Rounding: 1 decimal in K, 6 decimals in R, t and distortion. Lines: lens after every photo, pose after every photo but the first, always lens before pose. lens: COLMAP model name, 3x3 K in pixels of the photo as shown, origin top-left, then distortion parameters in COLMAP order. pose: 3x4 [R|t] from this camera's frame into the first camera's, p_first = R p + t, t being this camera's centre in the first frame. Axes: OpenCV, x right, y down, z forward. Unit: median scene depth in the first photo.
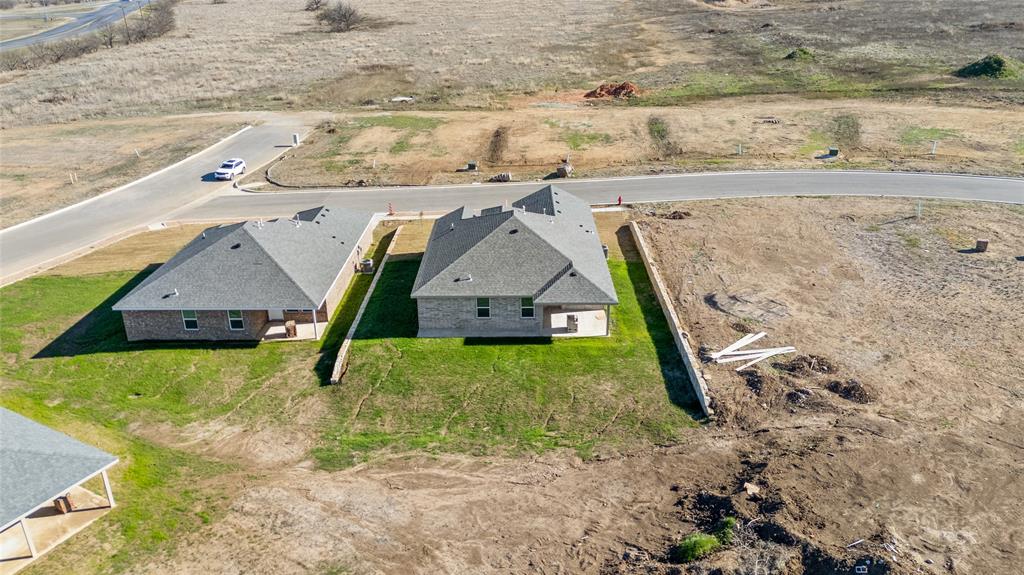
lens RADIAL K [[767.4, 0, 514.6], [0, 767.4, 286.1], [0, 0, 1]] dist [0.085471, -0.092121]
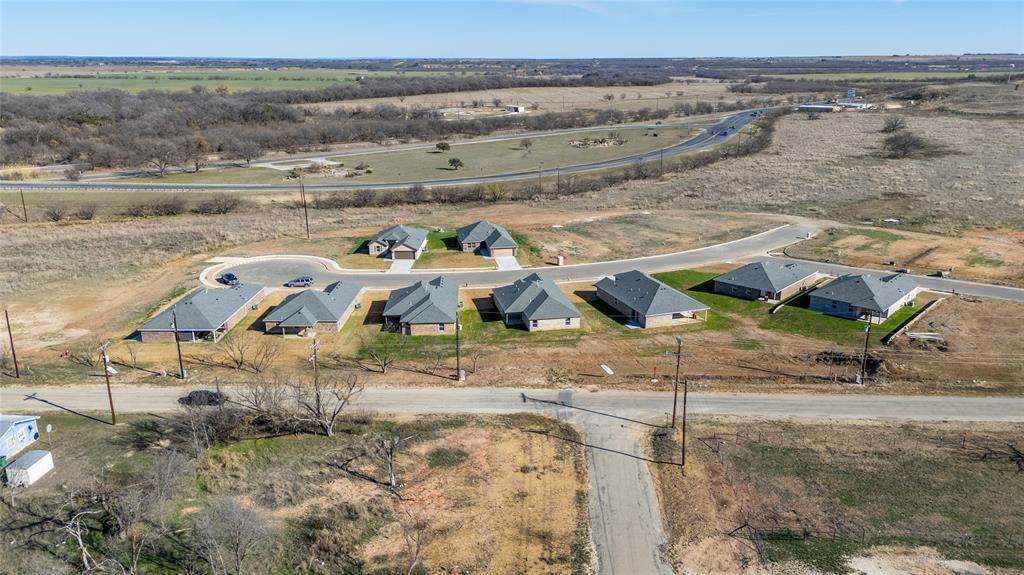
lens RADIAL K [[767.4, 0, 514.6], [0, 767.4, 286.1], [0, 0, 1]] dist [0.085471, -0.092121]
pose [[0.754355, 0.196005, -0.626523, 0.306426], [-0.261123, 0.965226, -0.012434, 0.110532], [0.602299, 0.172979, 0.779304, -0.697269]]
